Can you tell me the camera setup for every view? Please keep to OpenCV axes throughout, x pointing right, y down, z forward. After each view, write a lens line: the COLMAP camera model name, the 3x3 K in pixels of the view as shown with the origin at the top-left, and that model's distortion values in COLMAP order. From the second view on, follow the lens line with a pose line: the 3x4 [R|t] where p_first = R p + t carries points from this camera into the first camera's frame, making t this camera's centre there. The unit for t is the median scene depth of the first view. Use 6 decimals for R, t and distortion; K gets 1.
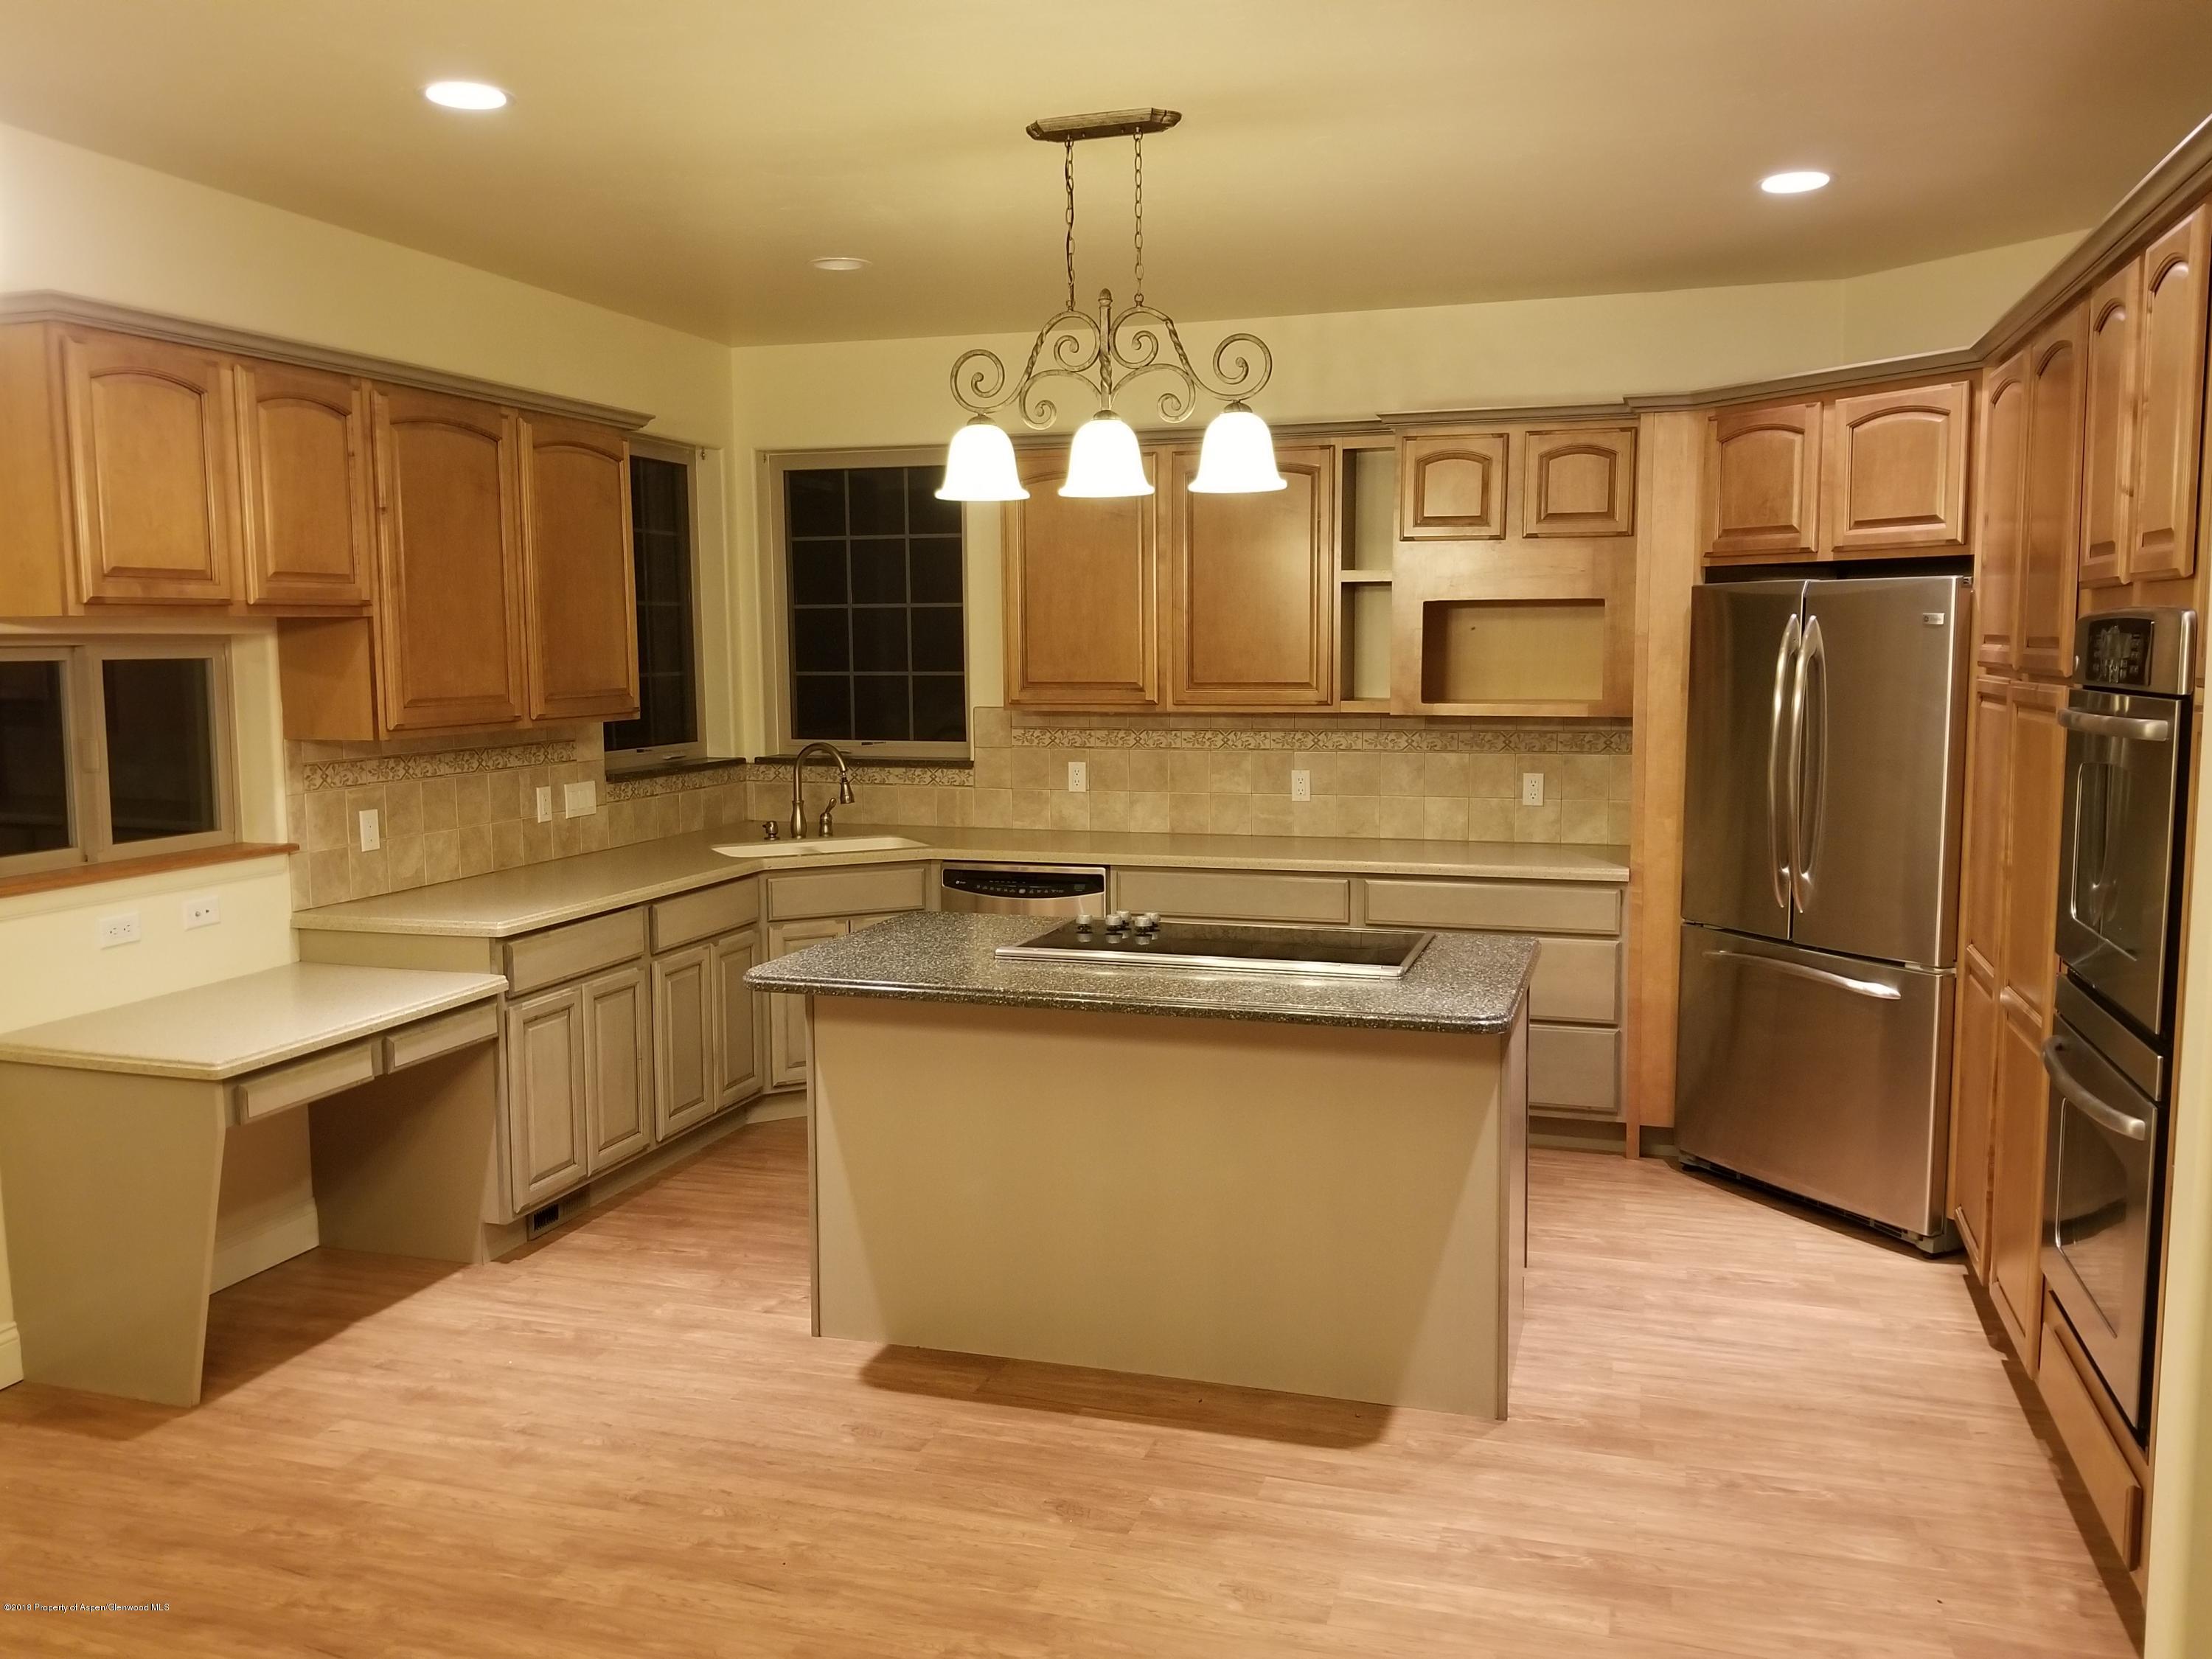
lens RADIAL K [[1765.6, 0, 1103.1], [0, 1765.6, 817.4], [0, 0, 1]] dist [0.052537, -0.077878]
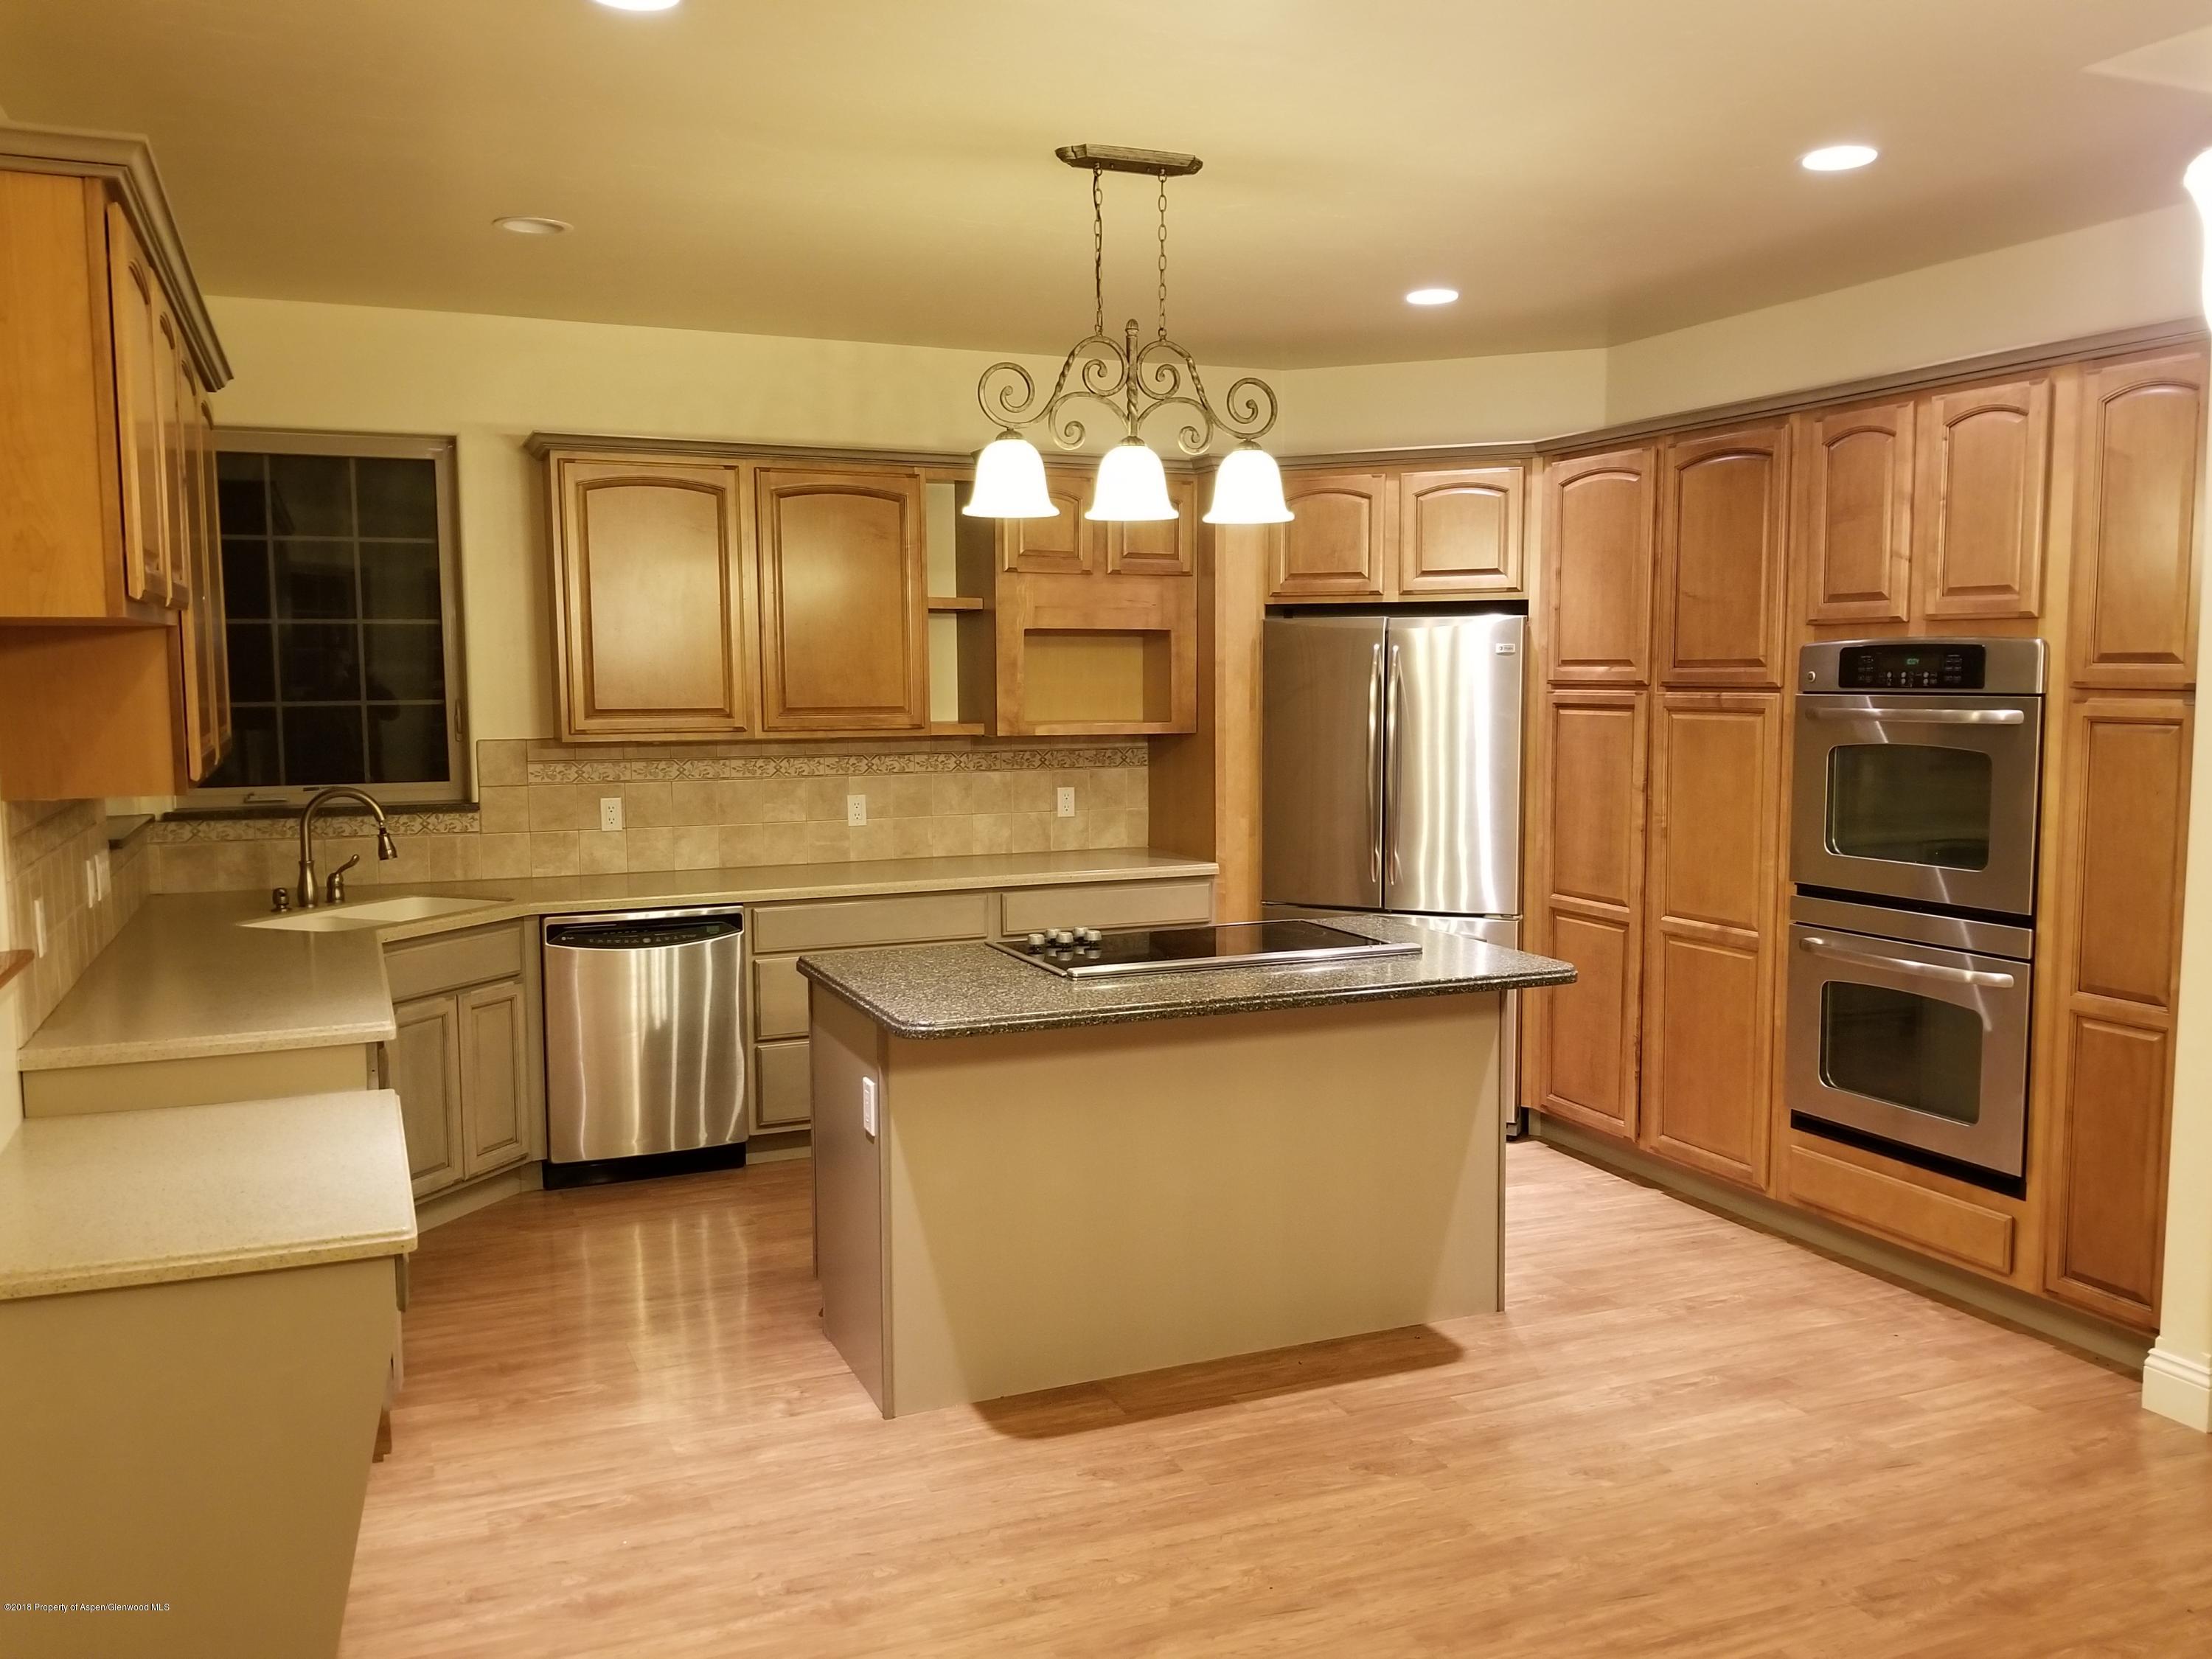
lens RADIAL K [[1765.6, 0, 1111.8], [0, 1765.6, 827.4], [0, 0, 1]] dist [0.052537, -0.077878]
pose [[0.764767, -0.056241, 0.641847, -0.592893], [0.065323, 0.997818, 0.009599, -0.012046], [-0.640987, 0.034586, 0.766772, 0.196667]]
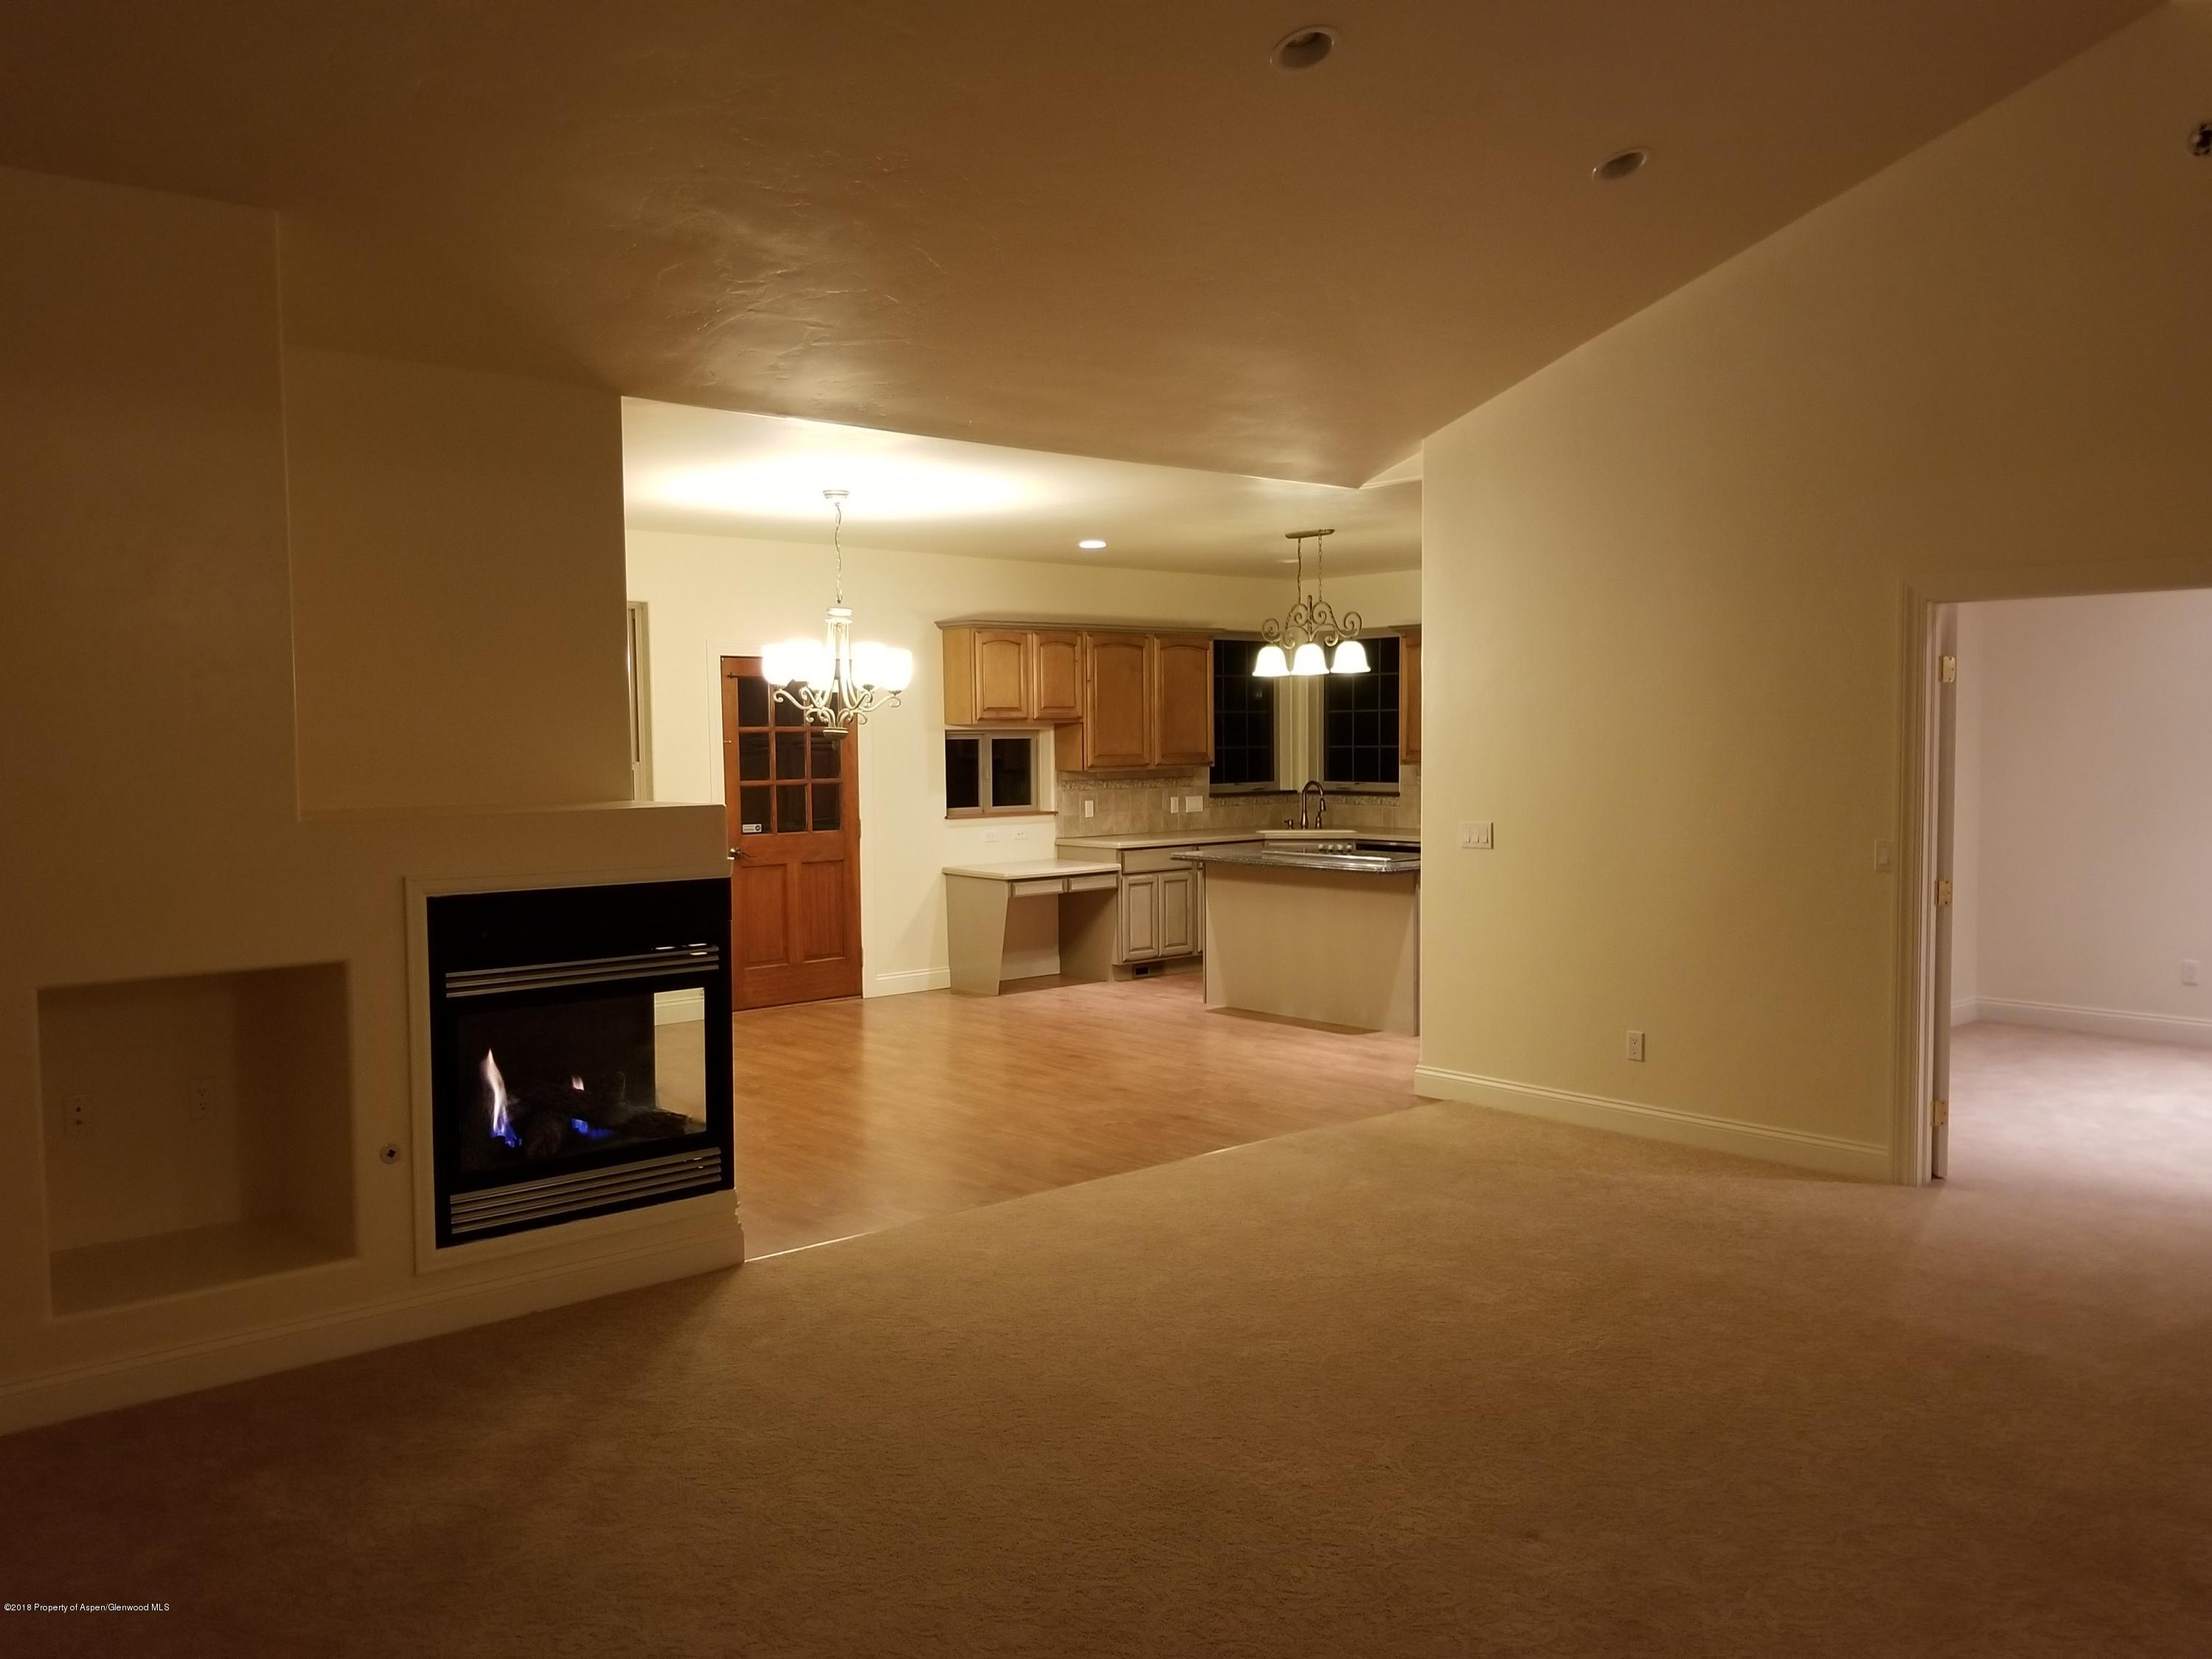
lens RADIAL K [[1765.6, 0, 1102.8], [0, 1765.6, 830.7], [0, 0, 1]] dist [0.052537, -0.077878]
pose [[0.853577, 0.028378, -0.520193, 0.946064], [-0.049531, 0.998413, -0.026808, 0.110753], [0.518607, 0.048649, 0.853628, -1.157174]]
